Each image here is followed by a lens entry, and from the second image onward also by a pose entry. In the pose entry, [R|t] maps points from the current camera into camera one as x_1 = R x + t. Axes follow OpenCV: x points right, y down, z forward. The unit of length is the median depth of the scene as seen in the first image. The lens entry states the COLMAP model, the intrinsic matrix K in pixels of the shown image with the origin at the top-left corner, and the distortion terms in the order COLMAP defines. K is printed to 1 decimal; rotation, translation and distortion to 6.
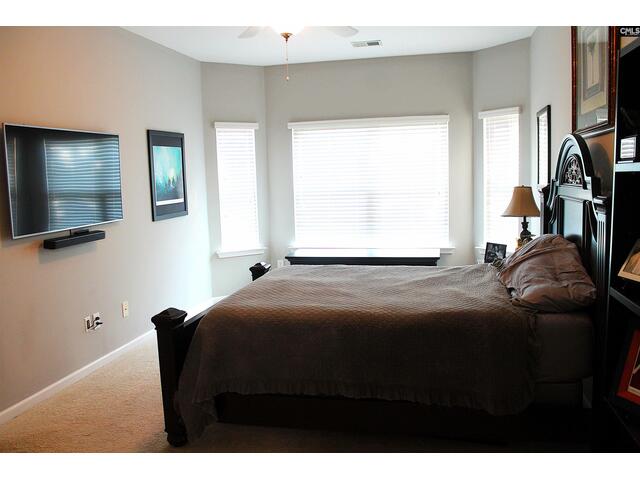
lens RADIAL K [[556.8, 0, 320.2], [0, 556.8, 237.8], [0, 0, 1]] dist [-0.139635, 0.129888]
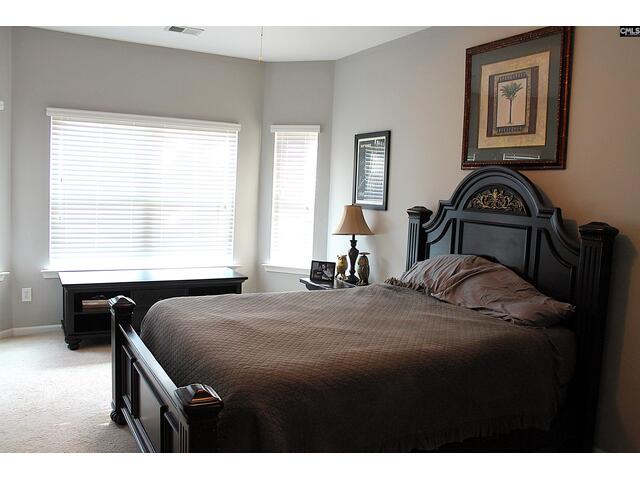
lens RADIAL K [[556.8, 0, 322.9], [0, 556.8, 238.2], [0, 0, 1]] dist [-0.139635, 0.129888]
pose [[0.740968, 0.000923, 0.671539, -0.295429], [0.009564, 0.999883, -0.011927, -0.016462], [-0.671472, 0.015260, 0.740873, 0.213572]]
